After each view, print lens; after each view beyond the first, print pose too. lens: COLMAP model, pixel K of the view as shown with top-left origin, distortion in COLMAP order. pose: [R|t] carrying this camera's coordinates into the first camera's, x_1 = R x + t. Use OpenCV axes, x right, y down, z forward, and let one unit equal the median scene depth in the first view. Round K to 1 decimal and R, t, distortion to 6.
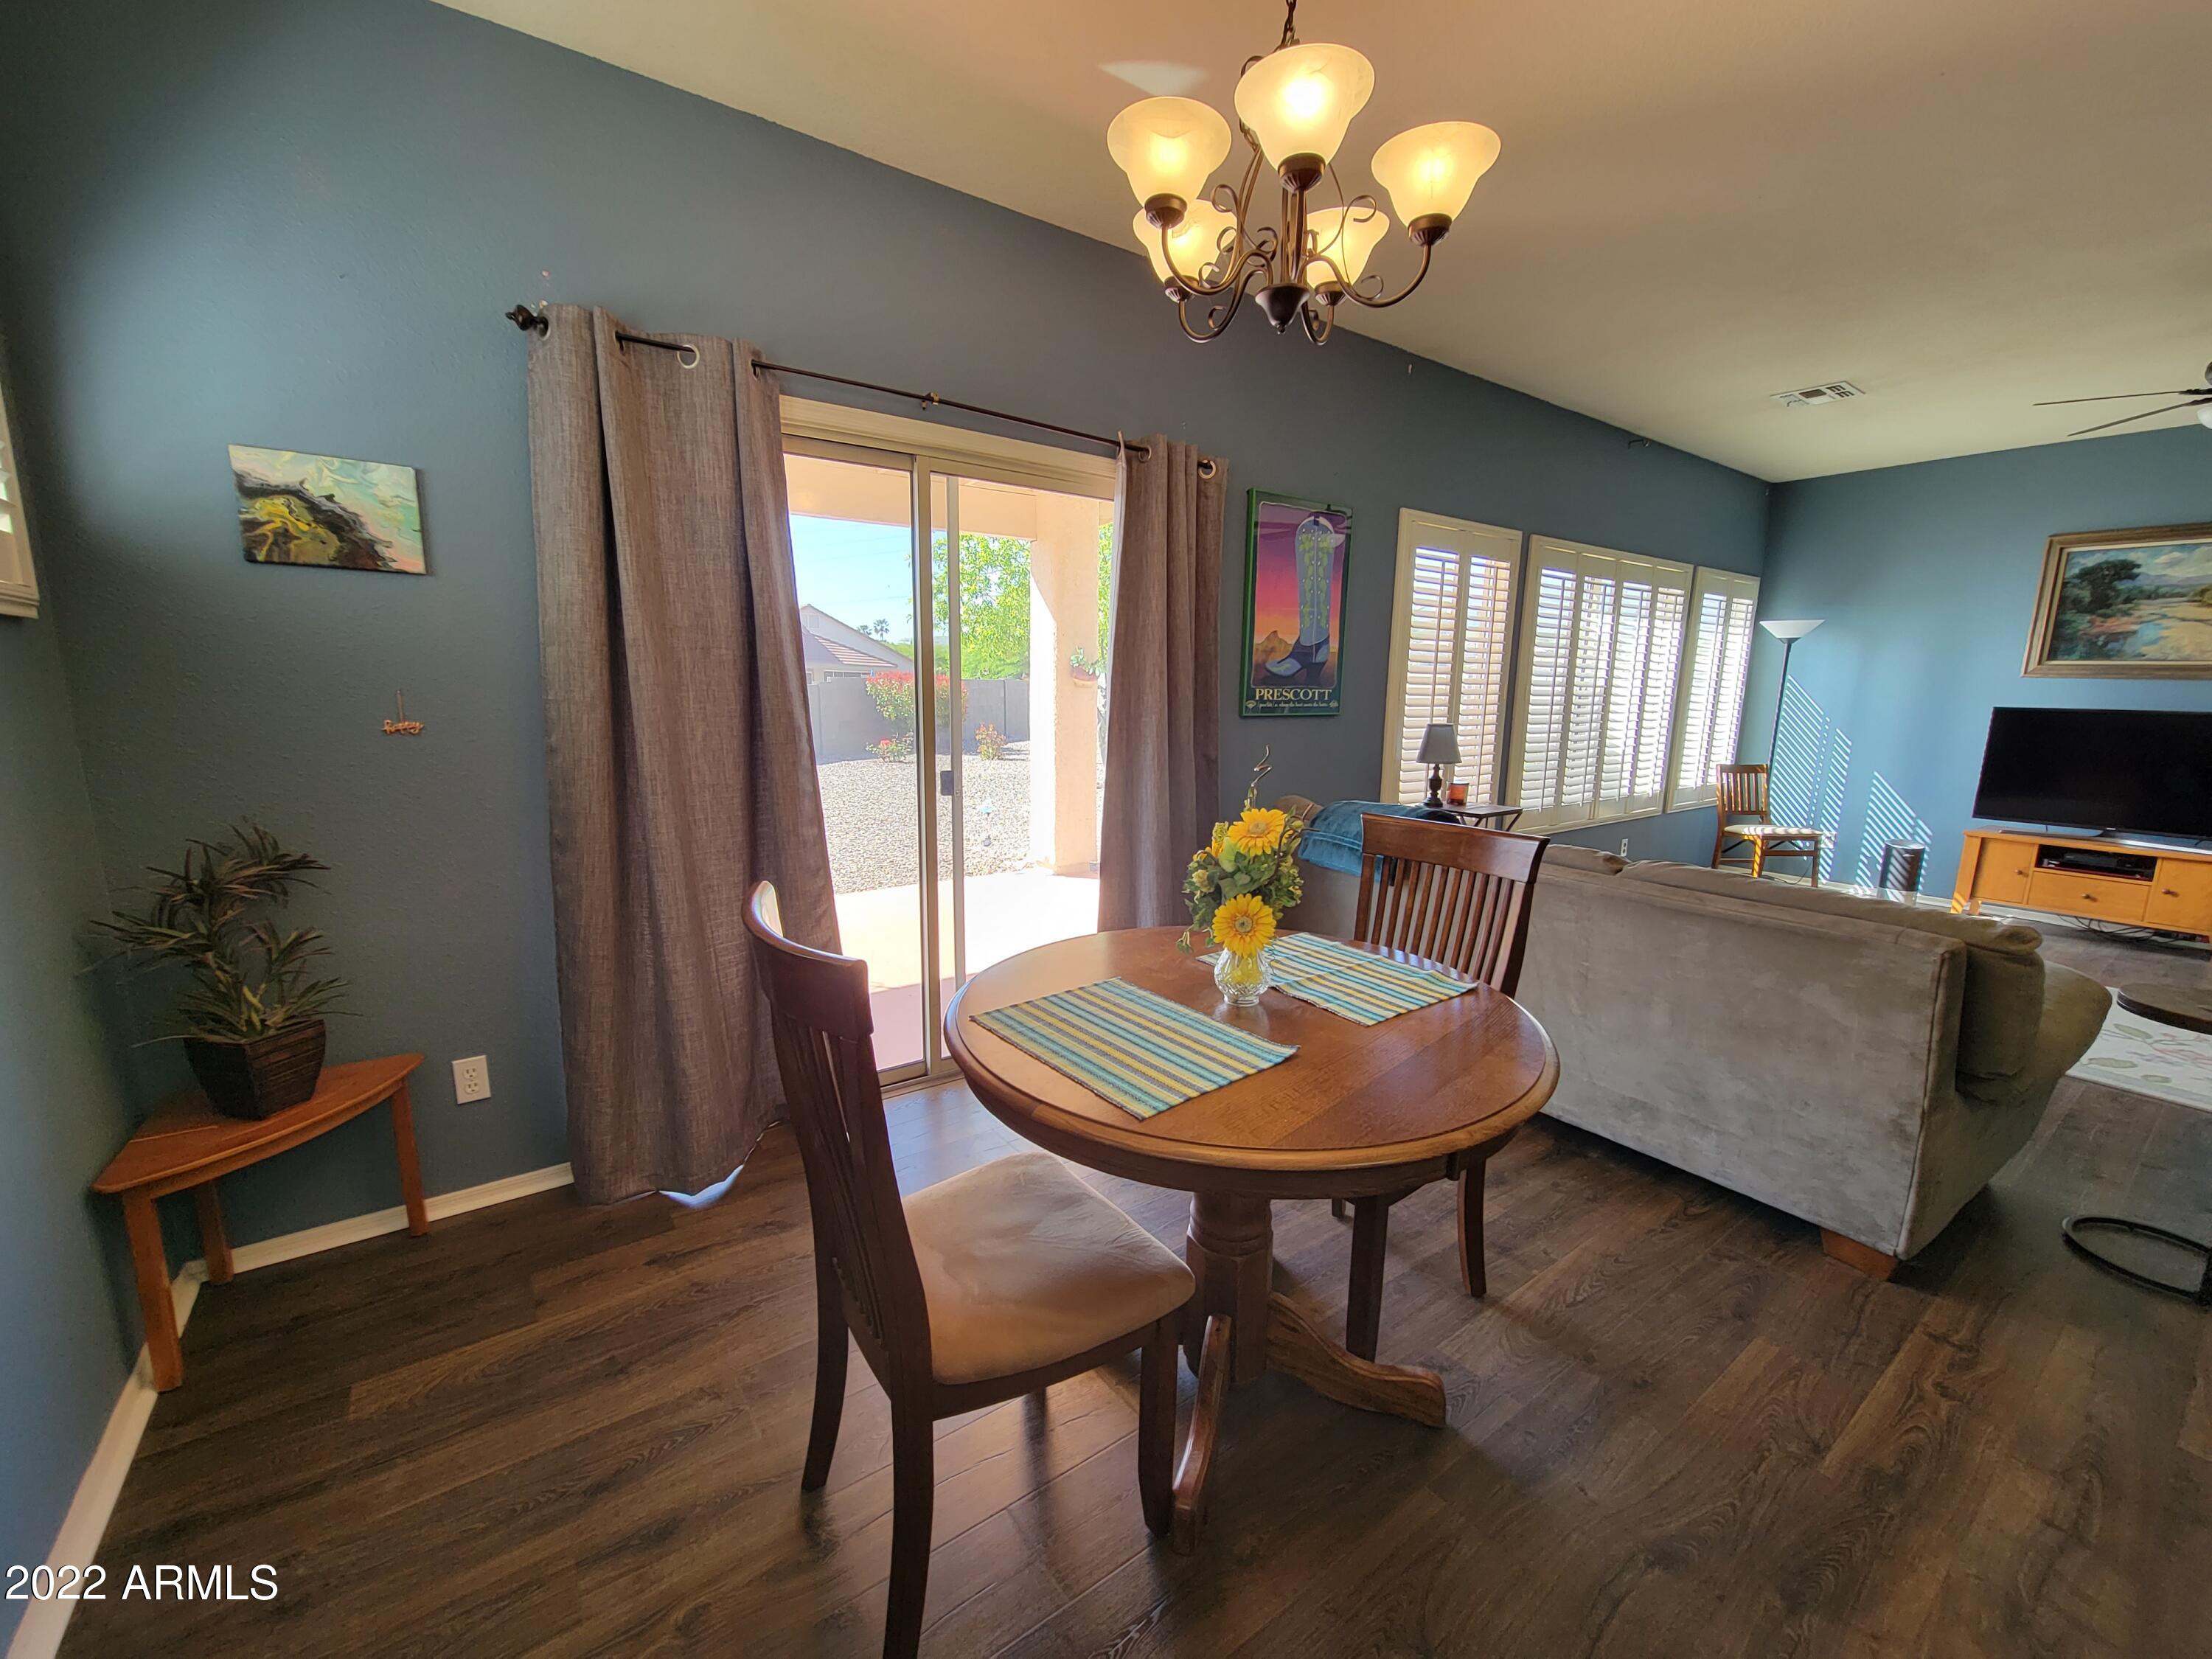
lens RADIAL K [[896.5, 0, 1097.0], [0, 896.5, 851.6], [0, 0, 1]] dist [-0.000333, -0.004947]
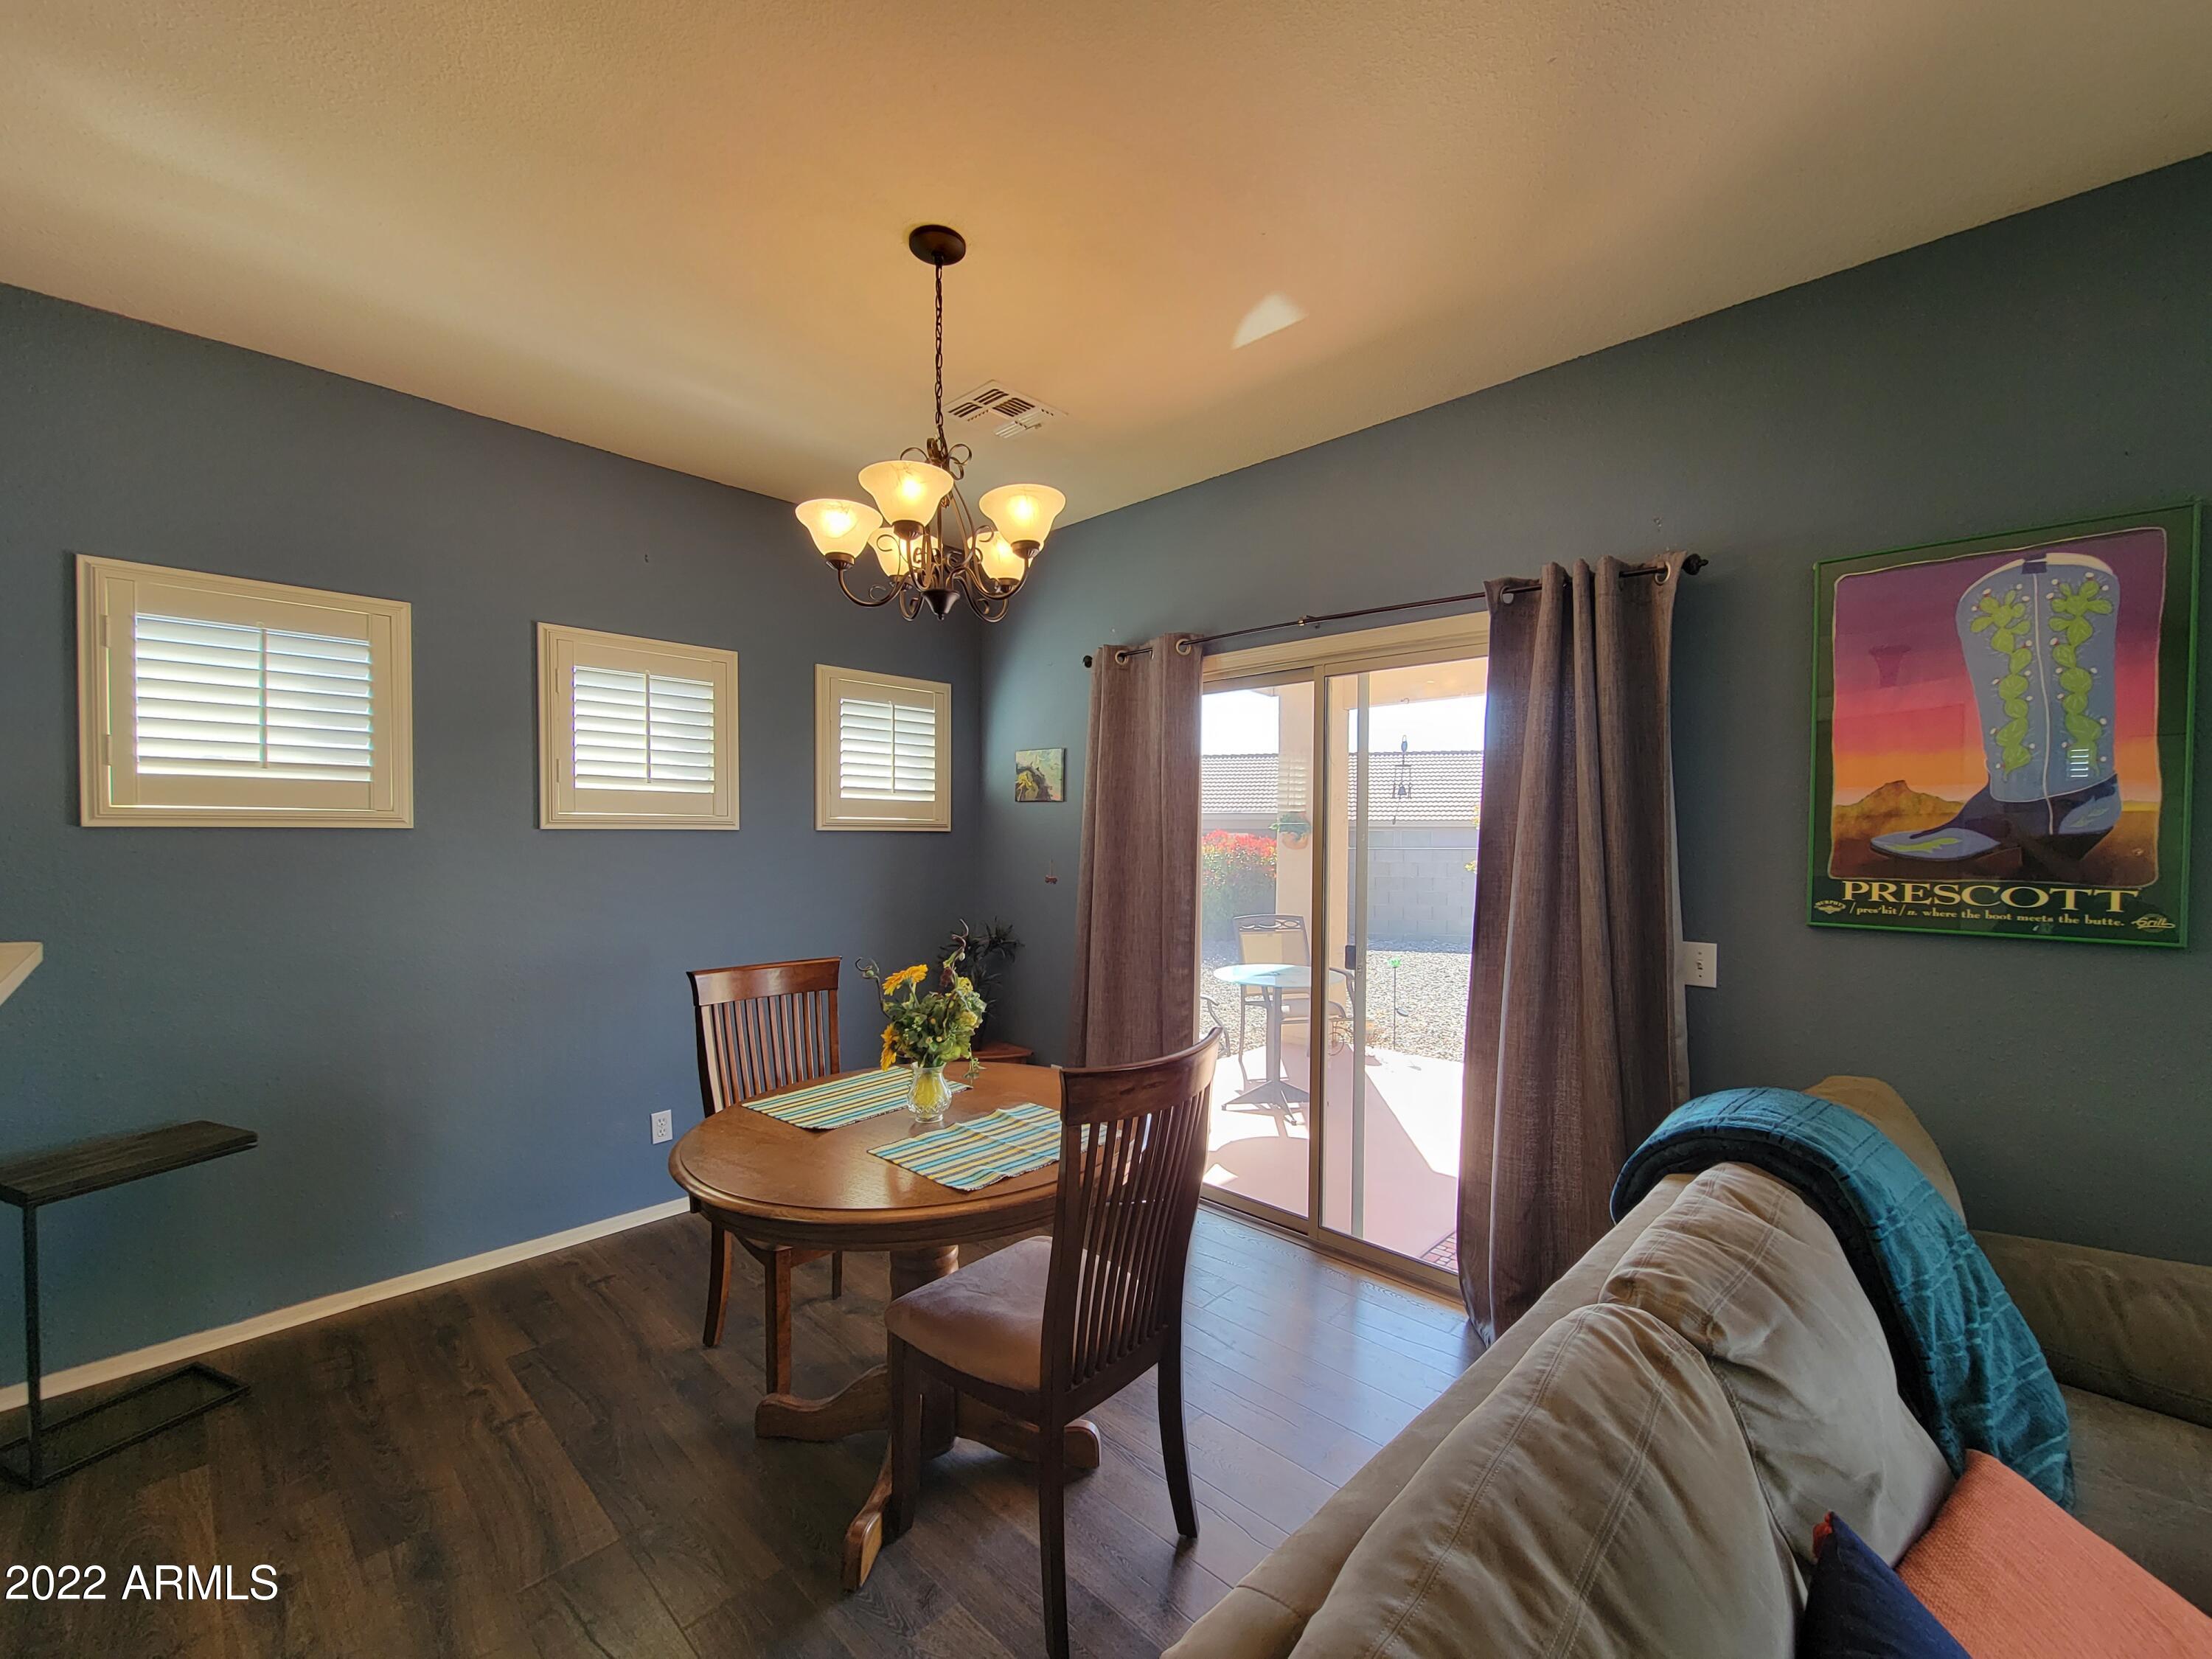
lens RADIAL K [[902.0, 0, 1105.5], [0, 902.0, 855.1], [0, 0, 1]] dist [-0.004291, -0.000409]
pose [[0.187508, 0.013112, -0.982176, 0.501911], [-0.183185, 0.982836, -0.021851, -0.074898], [0.965031, 0.184017, 0.186692, 0.326098]]
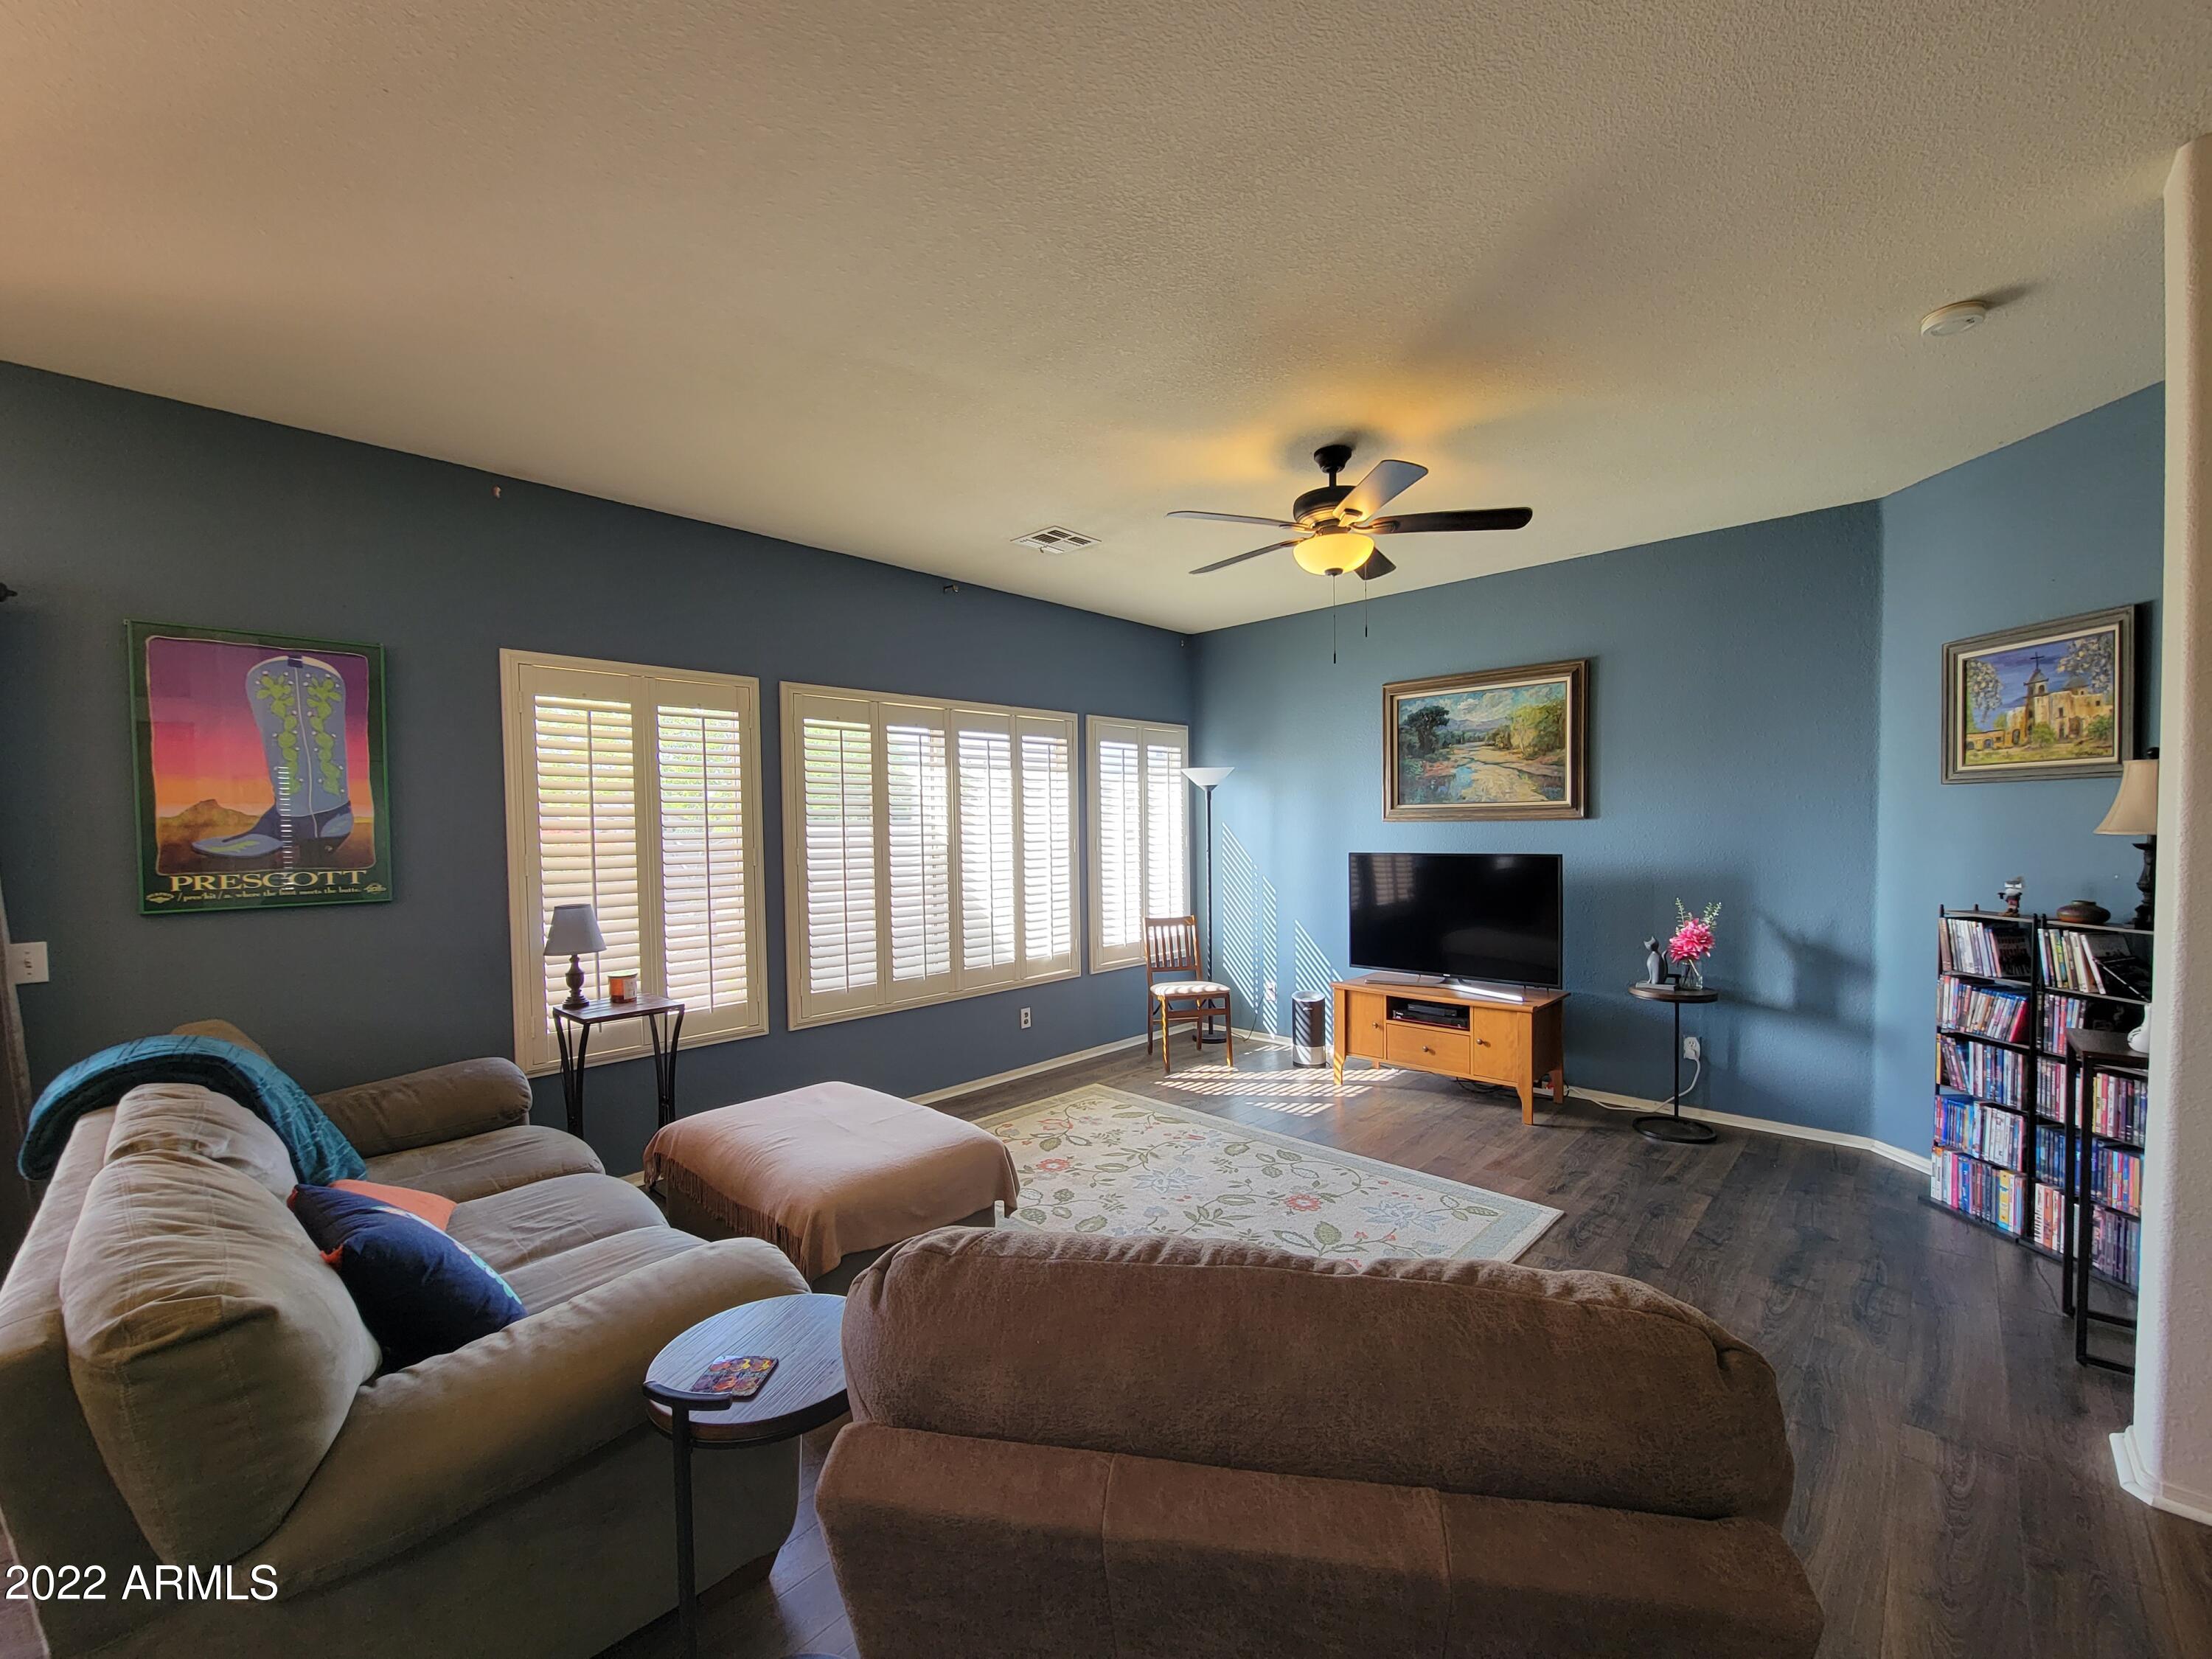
lens RADIAL K [[902.0, 0, 1105.5], [0, 902.0, 855.1], [0, 0, 1]] dist [-0.004291, -0.000409]
pose [[0.980171, -0.030861, 0.195737, 0.601685], [0.060499, 0.987240, -0.147302, -0.033204], [-0.188694, 0.156223, 0.969530, 0.101524]]
